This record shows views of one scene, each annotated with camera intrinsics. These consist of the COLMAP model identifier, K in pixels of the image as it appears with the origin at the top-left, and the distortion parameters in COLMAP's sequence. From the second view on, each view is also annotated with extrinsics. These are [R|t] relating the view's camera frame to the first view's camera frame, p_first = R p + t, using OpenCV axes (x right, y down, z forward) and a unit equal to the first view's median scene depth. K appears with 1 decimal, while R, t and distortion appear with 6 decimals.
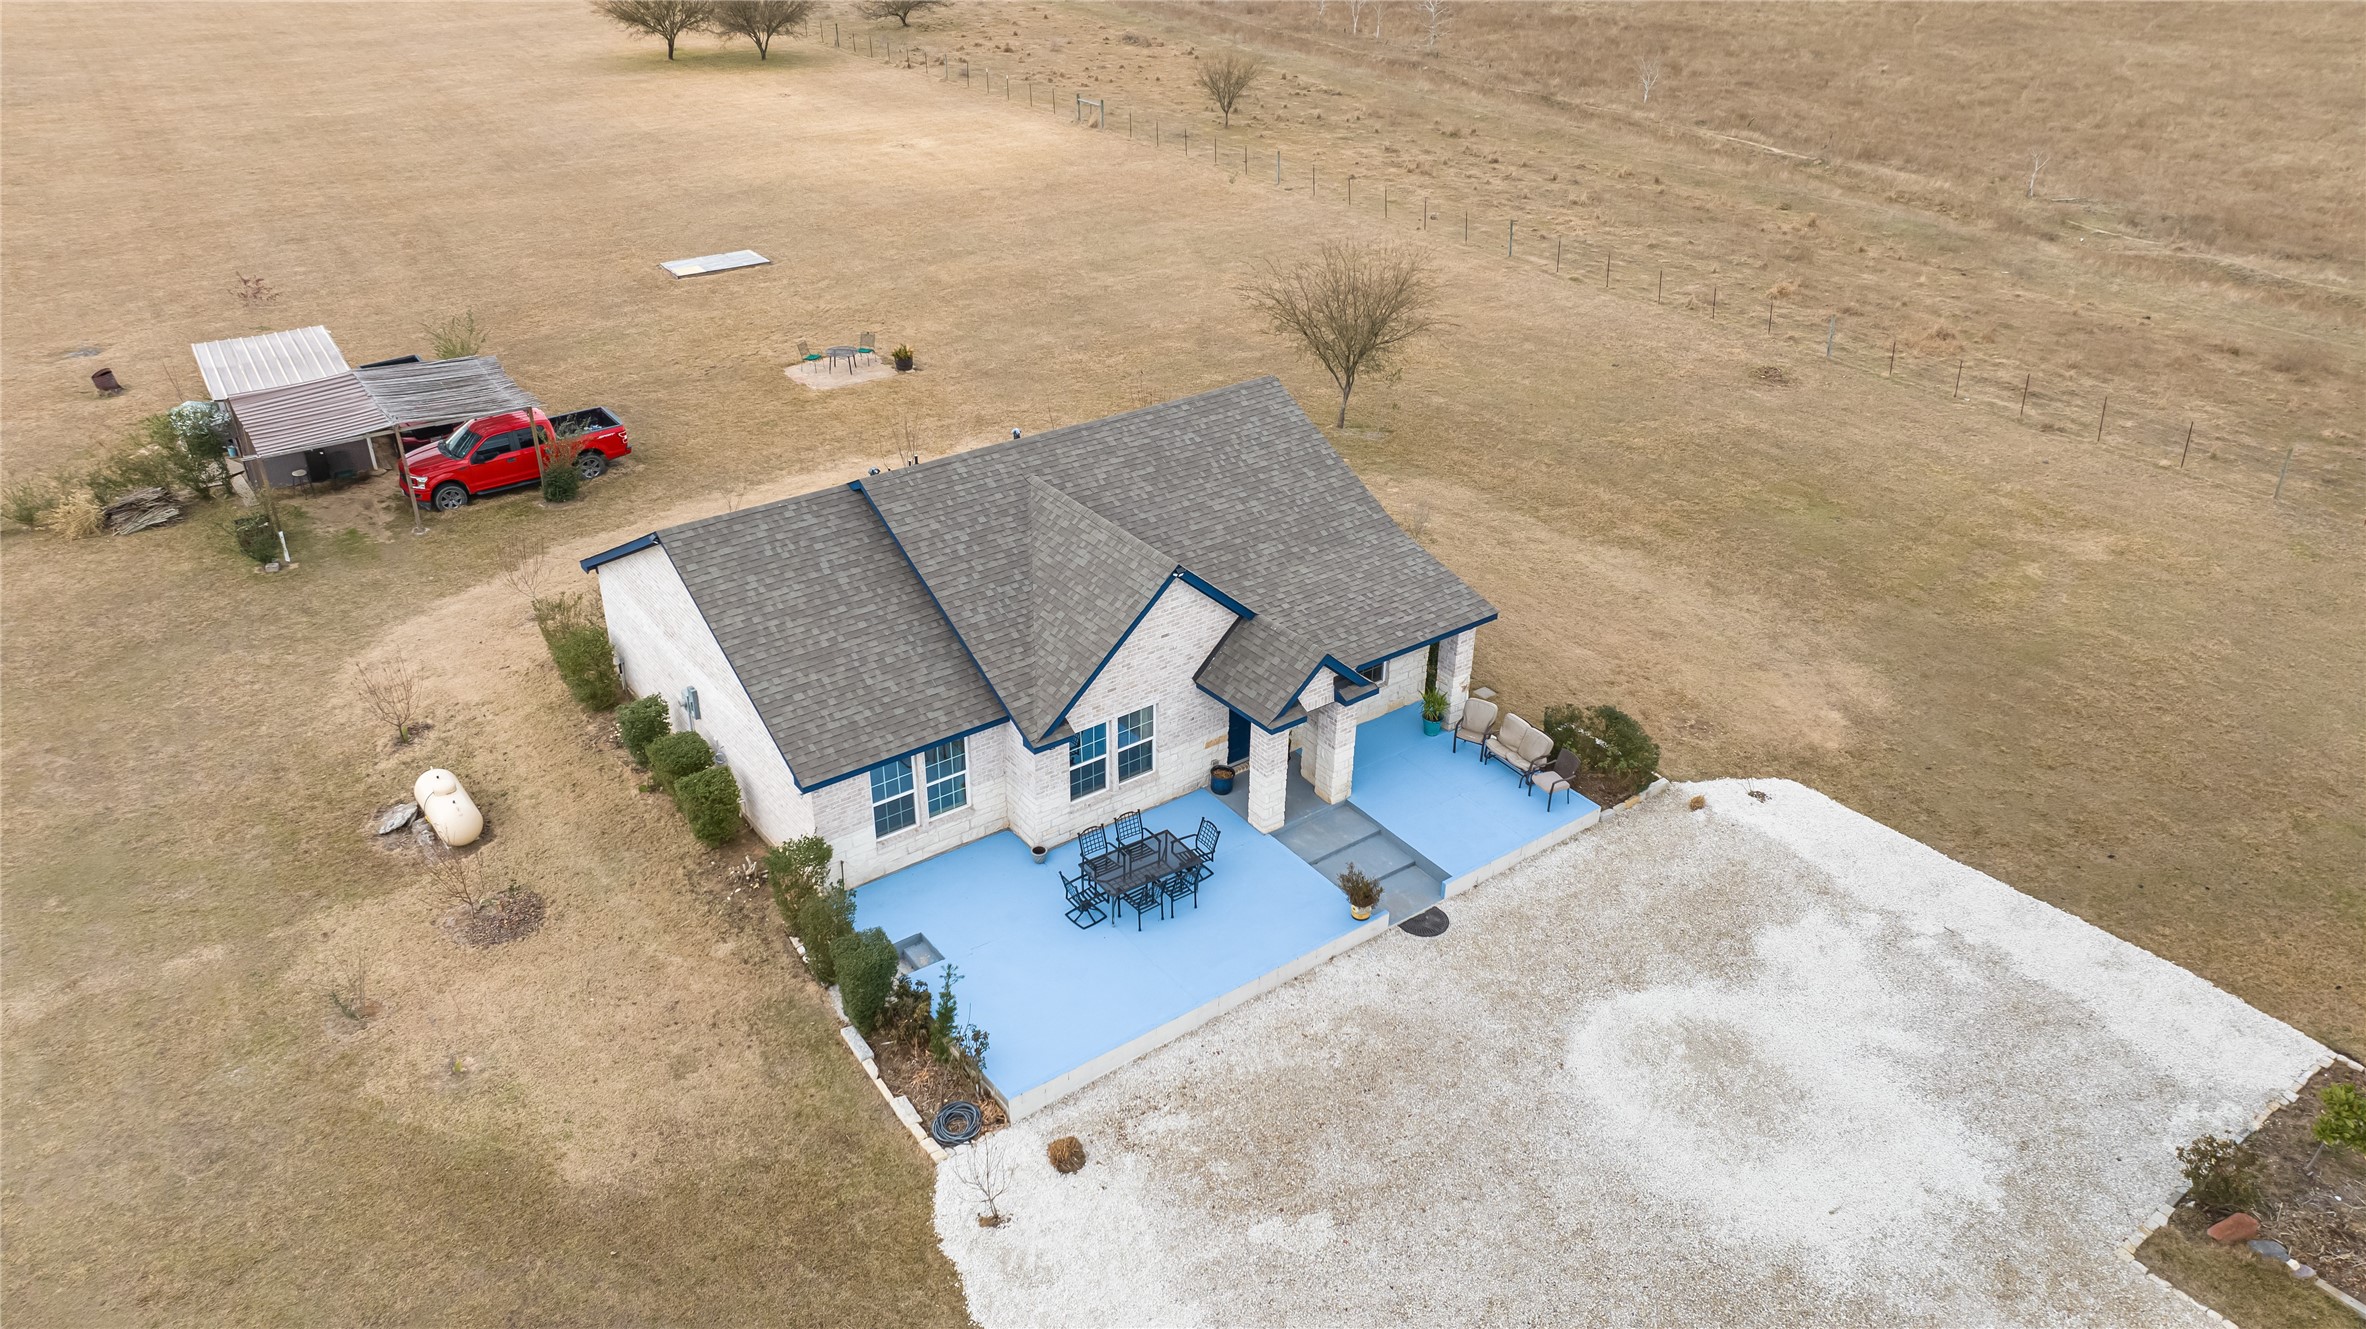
lens RADIAL K [[1657.9, 0, 1193.0], [0, 1657.9, 648.3], [0, 0, 1]] dist [-0.023223, 0.010243]
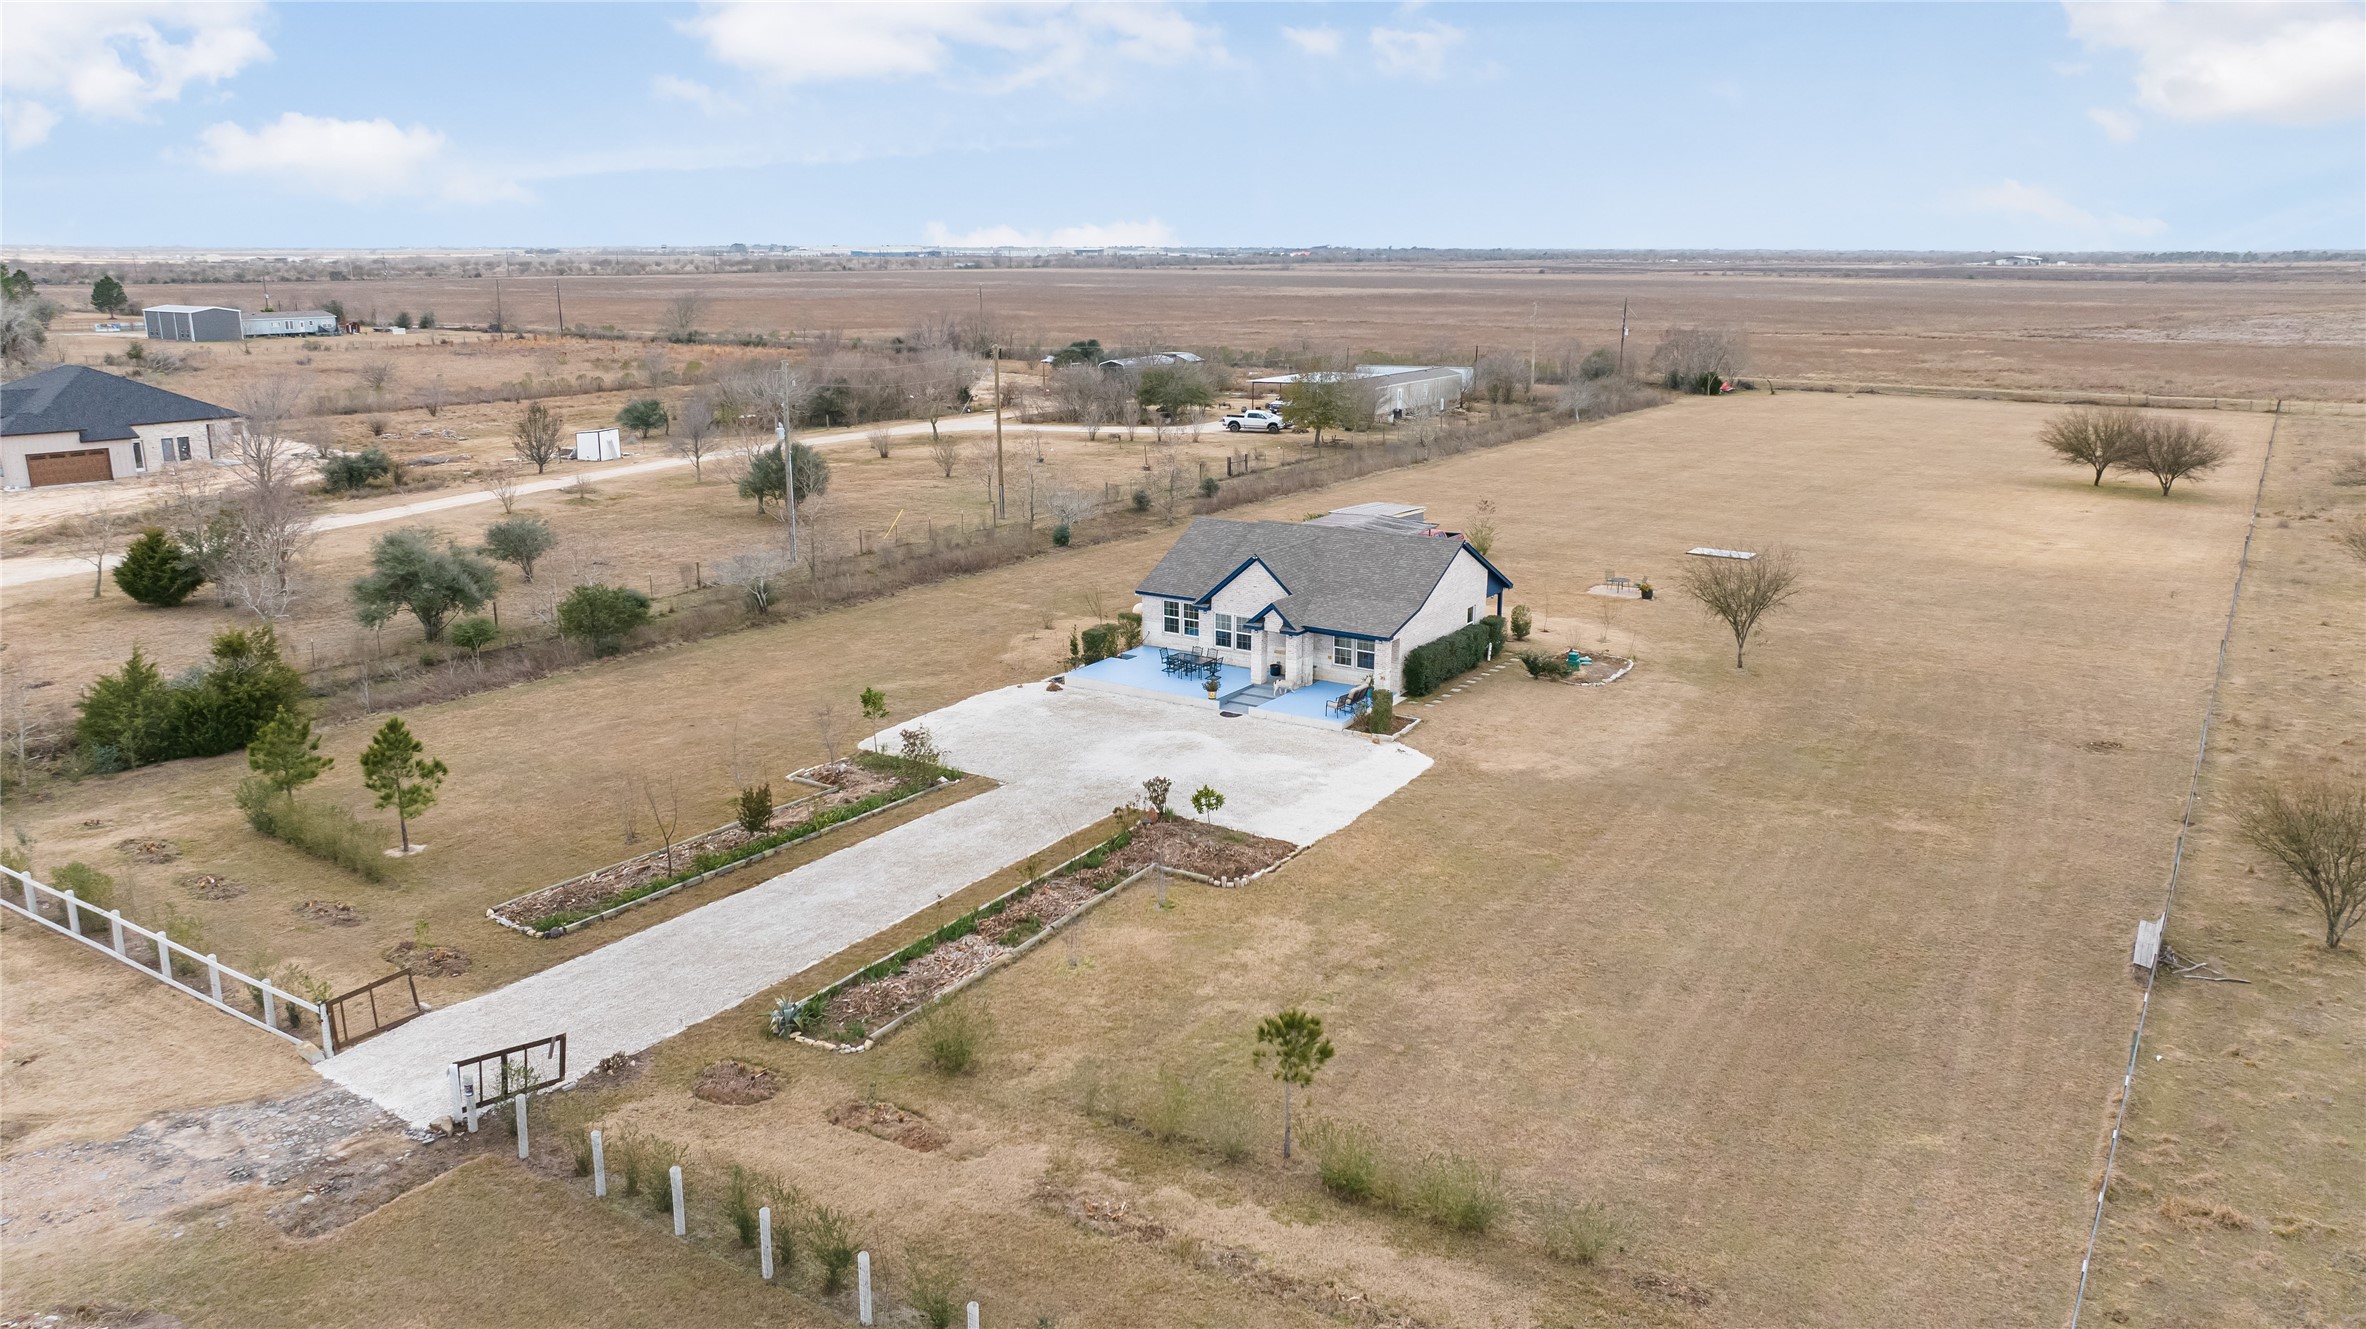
lens RADIAL K [[1657.9, 0, 1193.0], [0, 1657.9, 648.3], [0, 0, 1]] dist [-0.023223, 0.010243]
pose [[0.341352, 0.209052, -0.916393, 2.108401], [-0.448322, 0.893116, 0.036744, 0.023121], [0.826127, 0.398297, 0.398590, 0.019629]]
